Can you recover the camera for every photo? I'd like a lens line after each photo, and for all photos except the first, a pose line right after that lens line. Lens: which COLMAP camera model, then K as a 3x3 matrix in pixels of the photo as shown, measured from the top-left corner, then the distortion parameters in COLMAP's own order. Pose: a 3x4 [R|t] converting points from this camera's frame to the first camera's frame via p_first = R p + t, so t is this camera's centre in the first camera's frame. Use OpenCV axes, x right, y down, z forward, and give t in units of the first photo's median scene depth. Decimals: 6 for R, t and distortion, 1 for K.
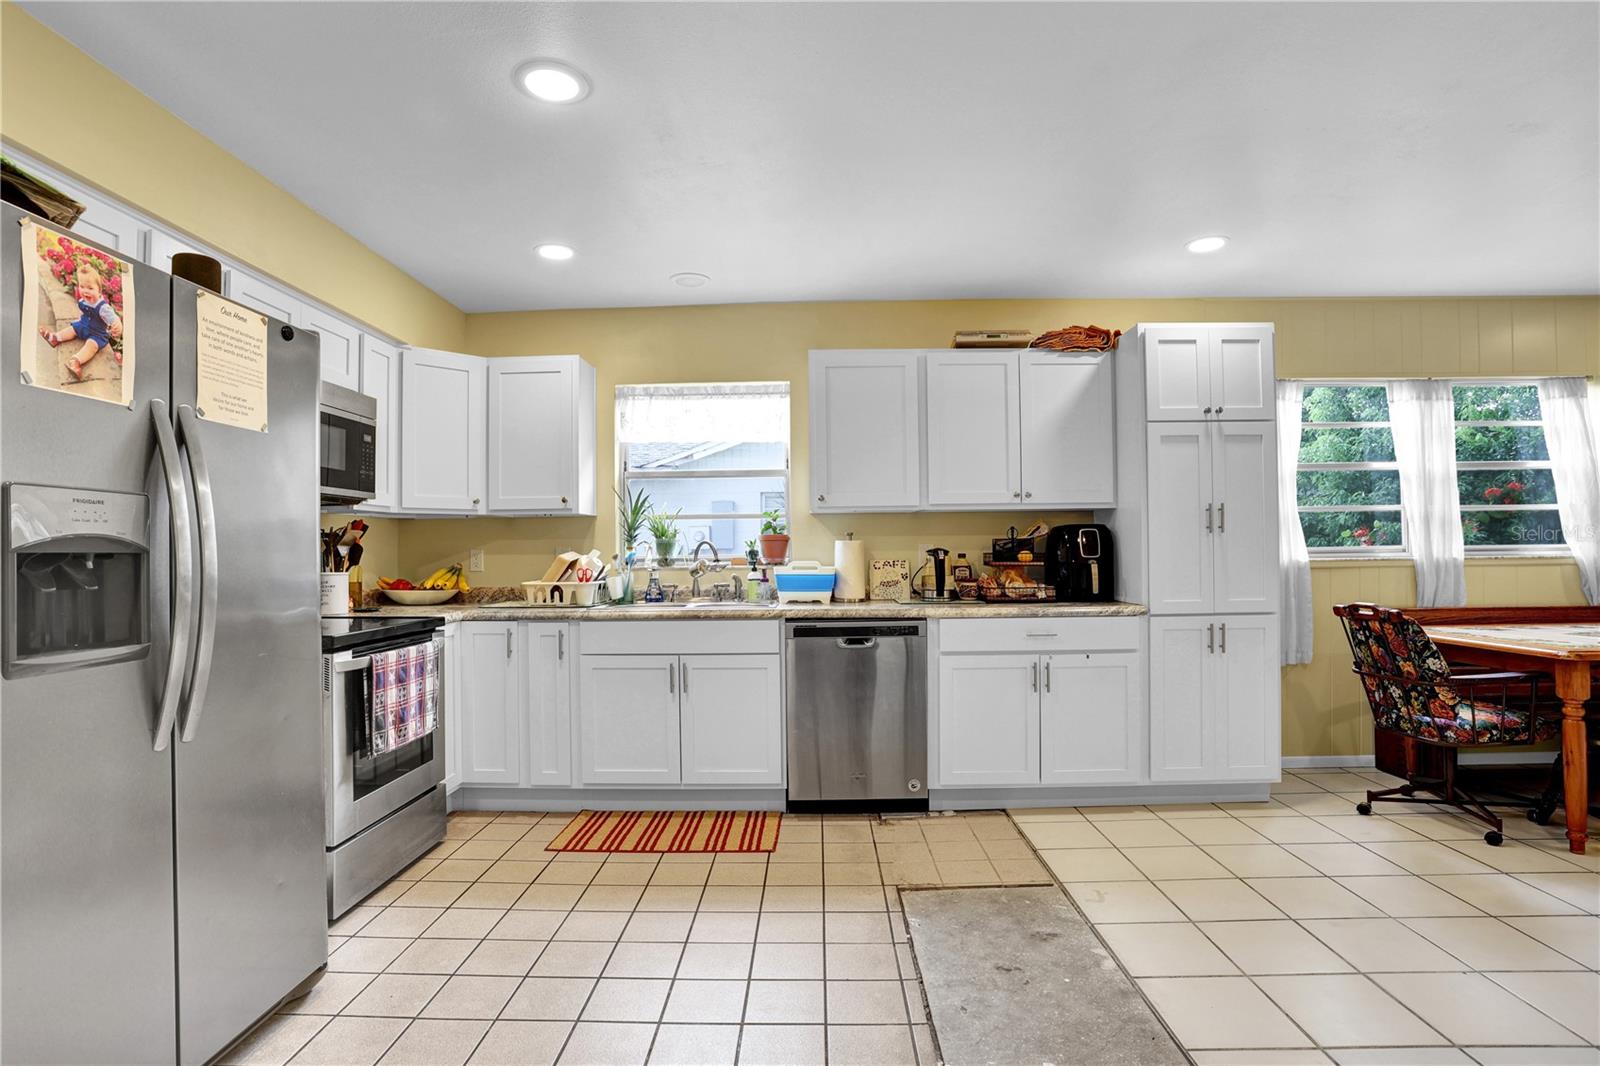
lens RADIAL K [[792.9, 0, 791.8], [0, 792.9, 539.6], [0, 0, 1]] dist [-0.046904, 0.004001]
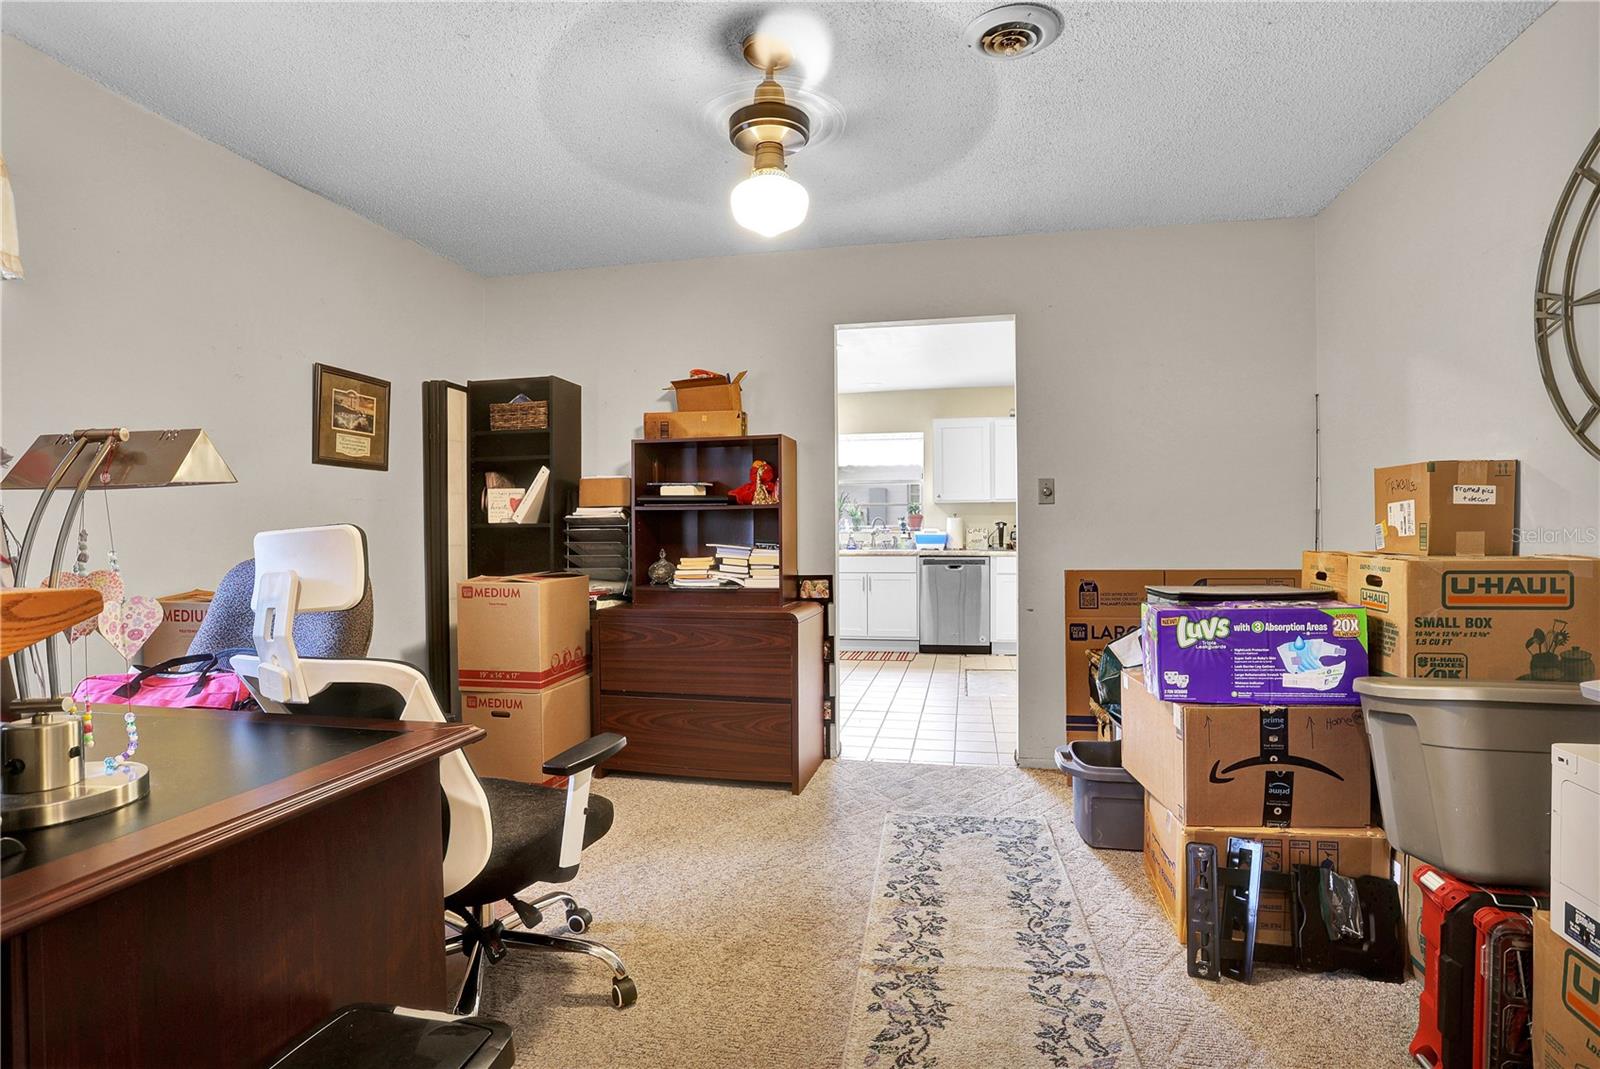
lens RADIAL K [[792.9, 0, 799.1], [0, 792.9, 531.5], [0, 0, 1]] dist [-0.046904, 0.004001]
pose [[0.983784, 0.006187, -0.179251, 0.053095], [-0.003508, 0.999877, 0.015258, 0.007455], [0.179324, -0.014382, 0.983685, -1.075276]]
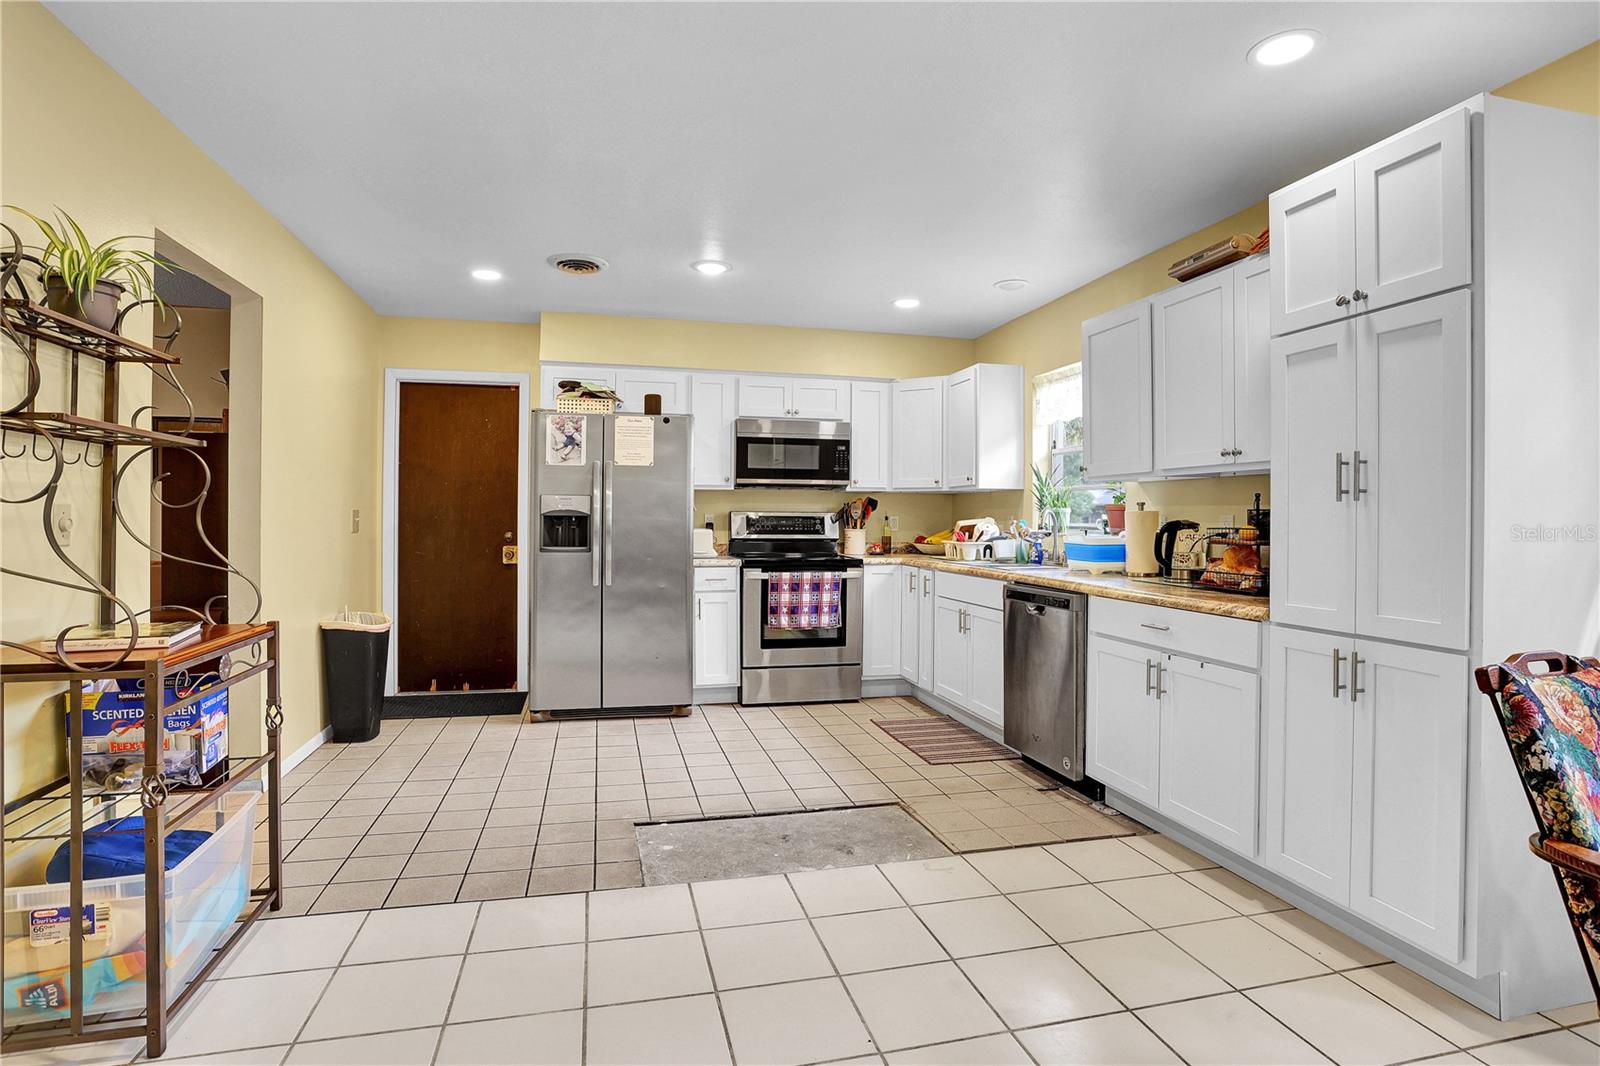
lens RADIAL K [[792.9, 0, 792.7], [0, 792.9, 521.3], [0, 0, 1]] dist [-0.046904, 0.004001]
pose [[0.270607, 0.016674, -0.962546, 0.980408], [0.005231, 0.999810, 0.018791, -0.006507], [0.962676, -0.010120, 0.270468, 0.414160]]
